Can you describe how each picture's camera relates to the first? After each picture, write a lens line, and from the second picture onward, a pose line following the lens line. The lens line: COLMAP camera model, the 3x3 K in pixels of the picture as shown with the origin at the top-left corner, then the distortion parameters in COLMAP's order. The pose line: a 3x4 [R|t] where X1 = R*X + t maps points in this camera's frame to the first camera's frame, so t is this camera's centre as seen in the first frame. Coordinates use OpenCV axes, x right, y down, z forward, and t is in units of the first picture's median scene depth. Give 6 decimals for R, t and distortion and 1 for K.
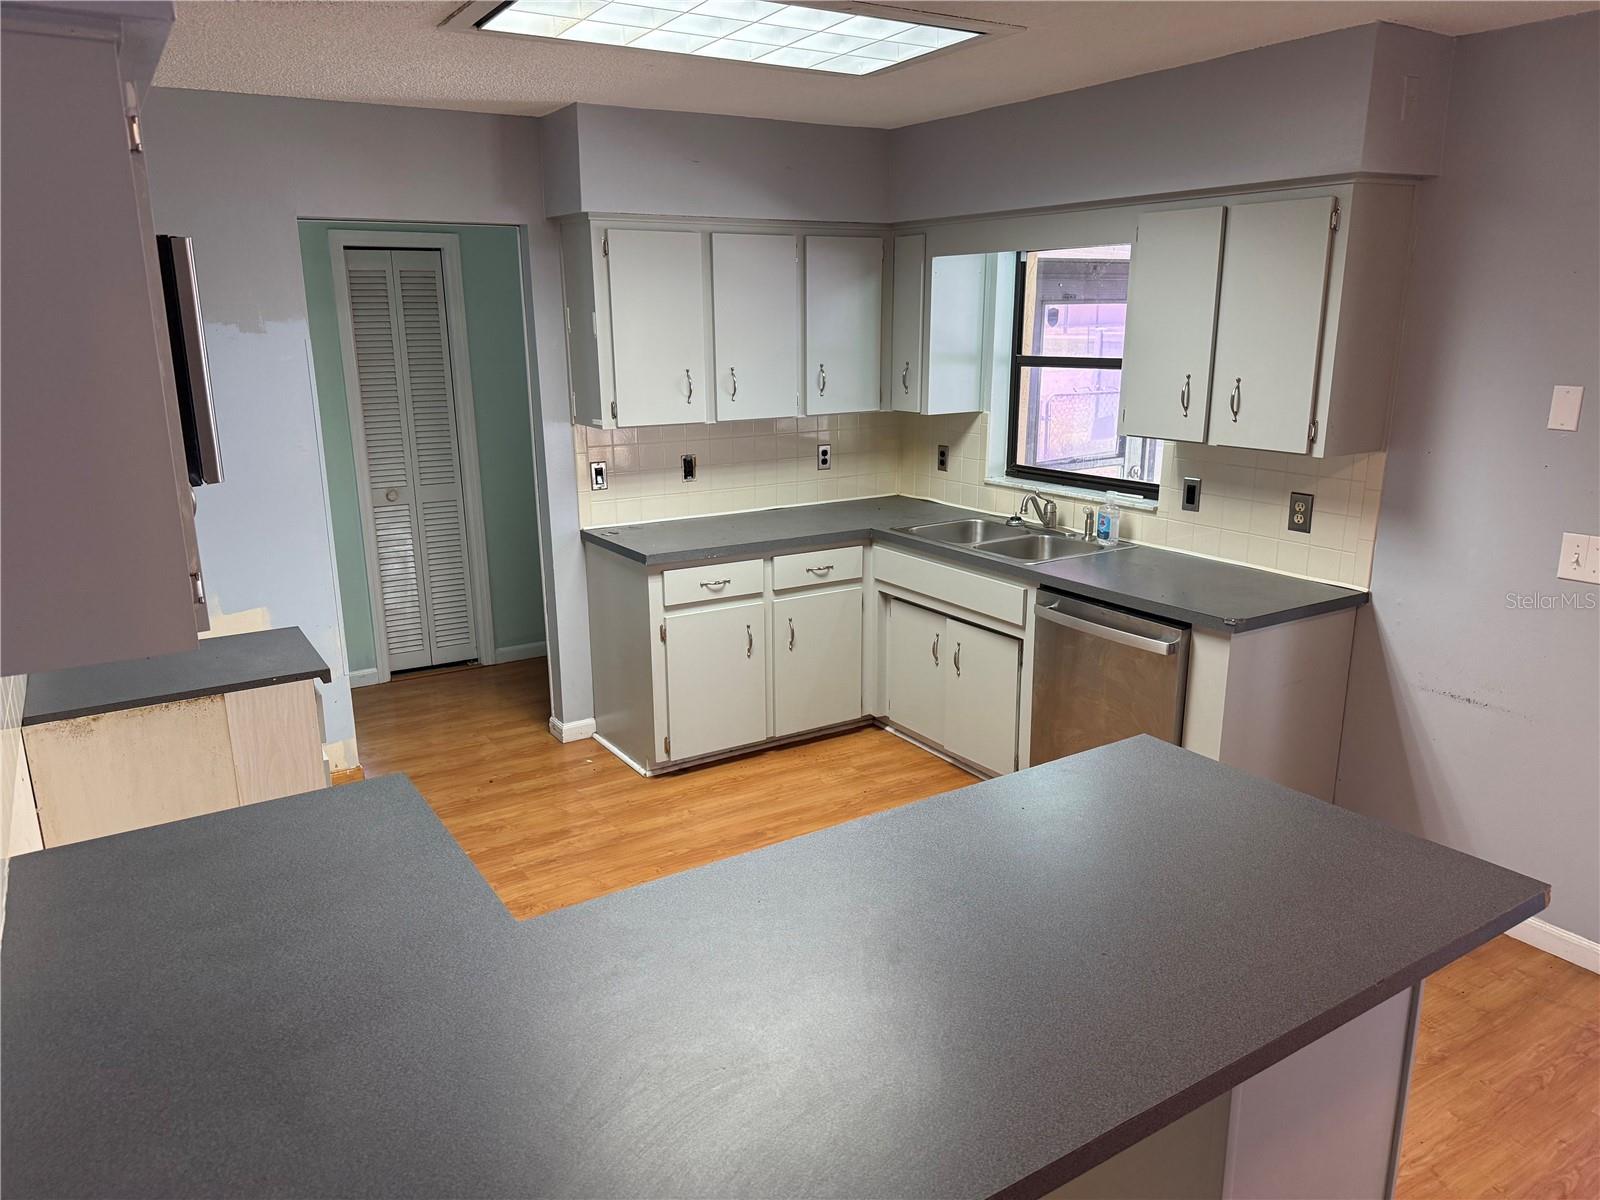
lens RADIAL K [[1130.9, 0, 788.9], [0, 1130.9, 609.7], [0, 0, 1]] dist [0.060942, -0.076007]
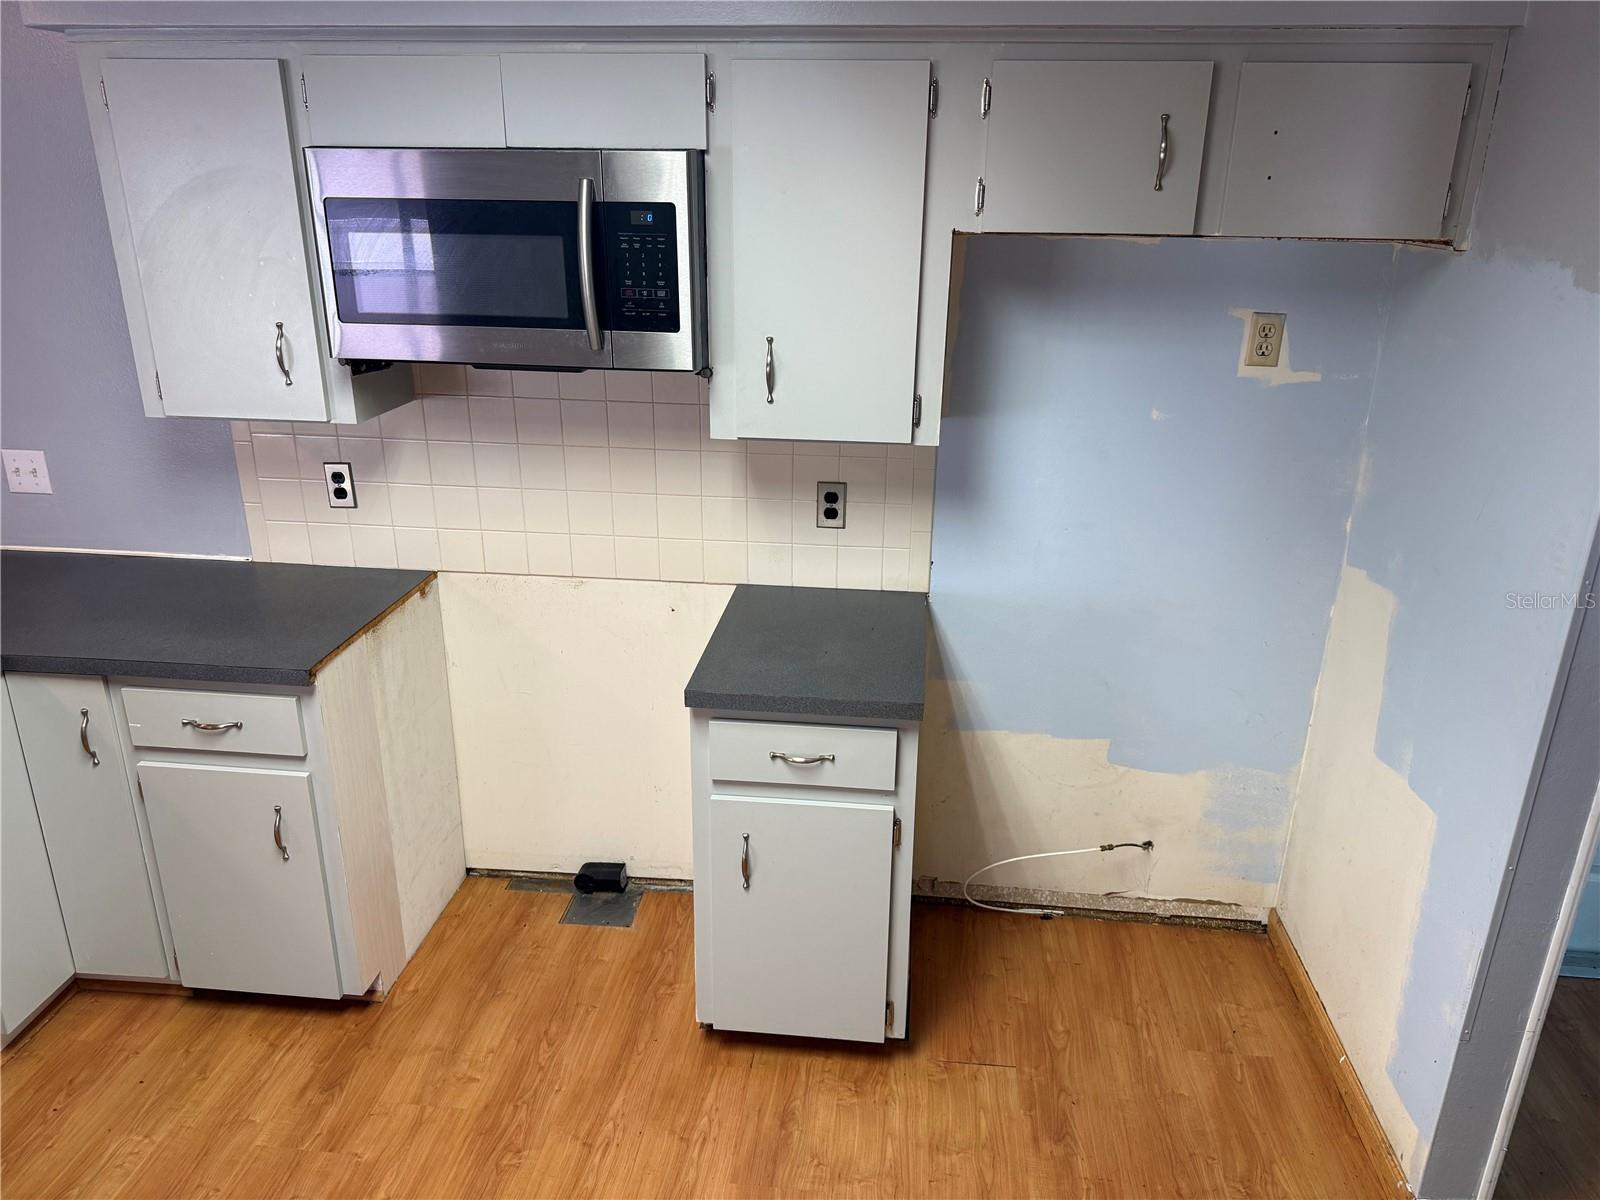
lens RADIAL K [[1130.9, 0, 802.1], [0, 1130.9, 607.1], [0, 0, 1]] dist [0.060942, -0.076007]
pose [[-0.614404, 0.277847, -0.738451, 0.072616], [-0.209550, 0.844864, 0.492234, -0.257892], [0.760656, 0.457172, -0.460865, 0.906317]]
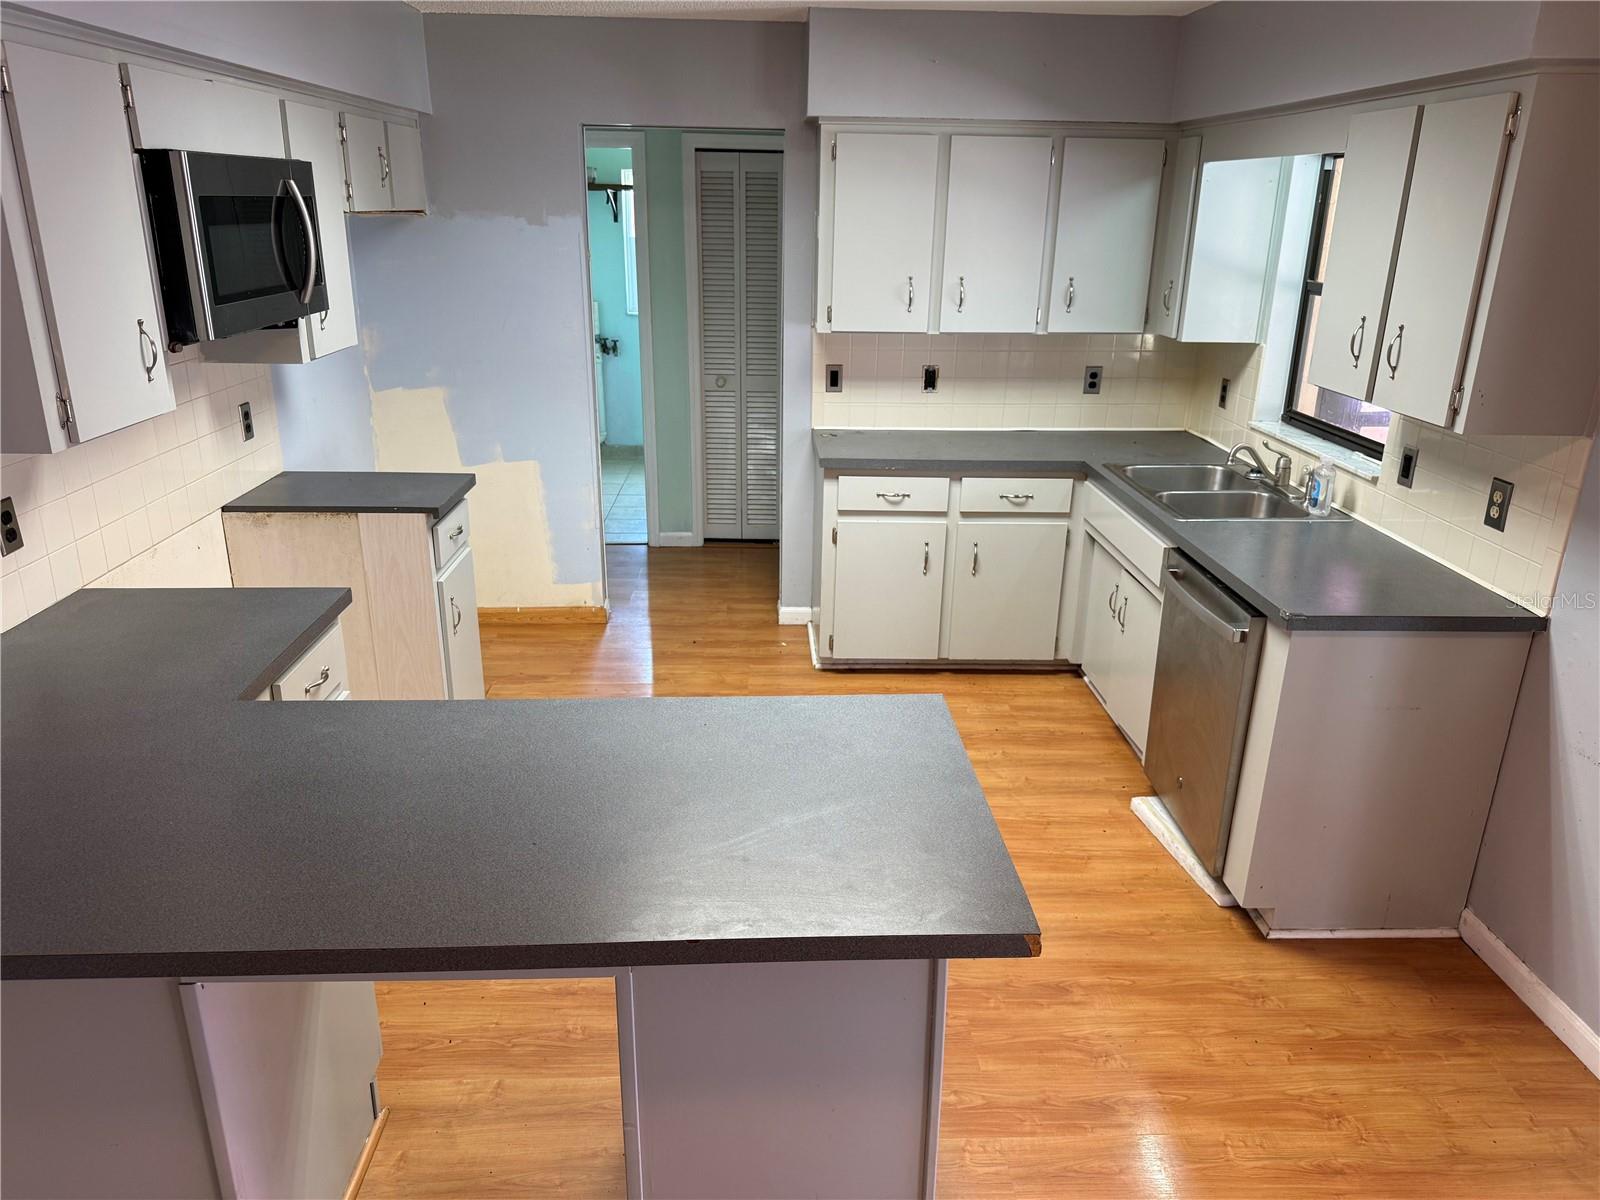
lens RADIAL K [[1130.9, 0, 805.4], [0, 1130.9, 614.9], [0, 0, 1]] dist [0.060942, -0.076007]
pose [[0.868388, 0.190377, -0.457885, 0.343015], [-0.151018, 0.981038, 0.121483, -0.028693], [0.472330, -0.036346, 0.880672, 0.066897]]
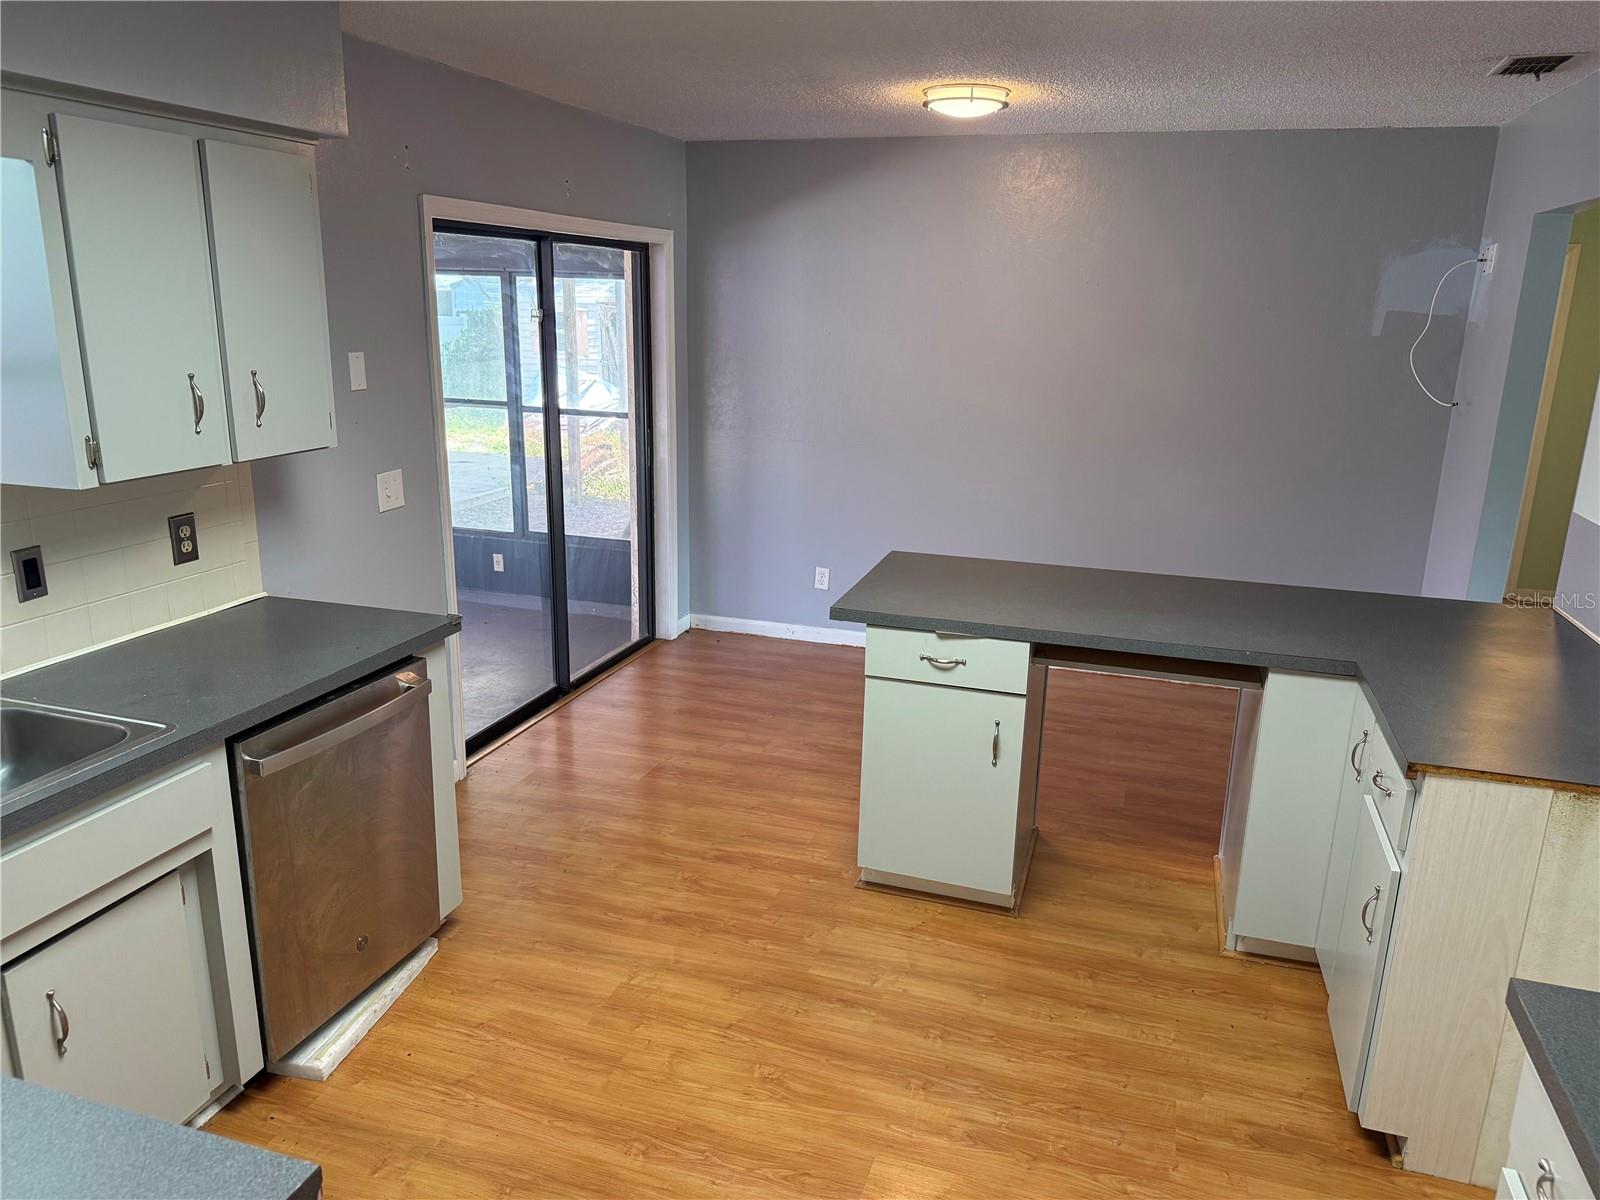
lens RADIAL K [[1130.9, 0, 803.5], [0, 1130.9, 604.3], [0, 0, 1]] dist [0.060942, -0.076007]
pose [[-0.645029, -0.202392, 0.736868, -0.352412], [0.182734, 0.895458, 0.405911, -0.240977], [-0.741988, 0.396475, -0.540612, 0.945306]]
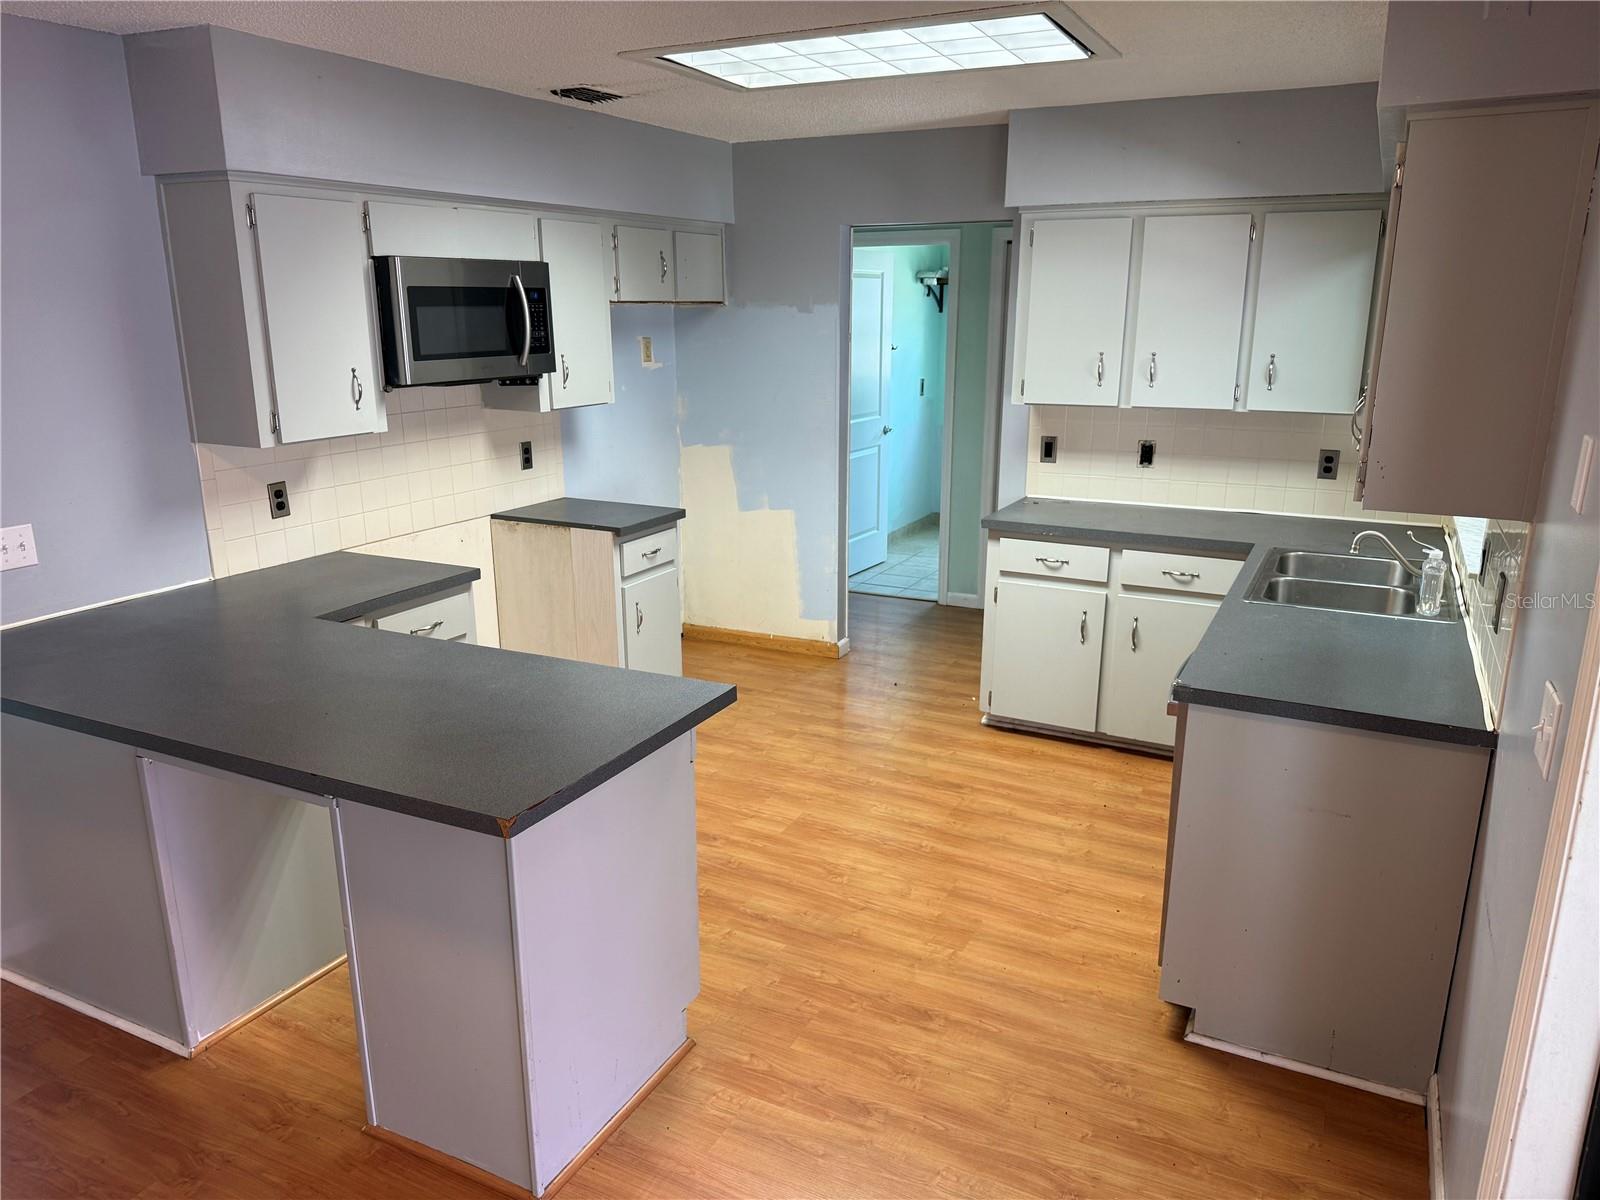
lens RADIAL K [[1130.9, 0, 794.8], [0, 1130.9, 609.4], [0, 0, 1]] dist [0.060942, -0.076007]
pose [[0.512746, 0.232930, -0.826339, 0.666029], [-0.222446, 0.965668, 0.134176, -0.065662], [0.829222, 0.115017, 0.546956, 0.238774]]
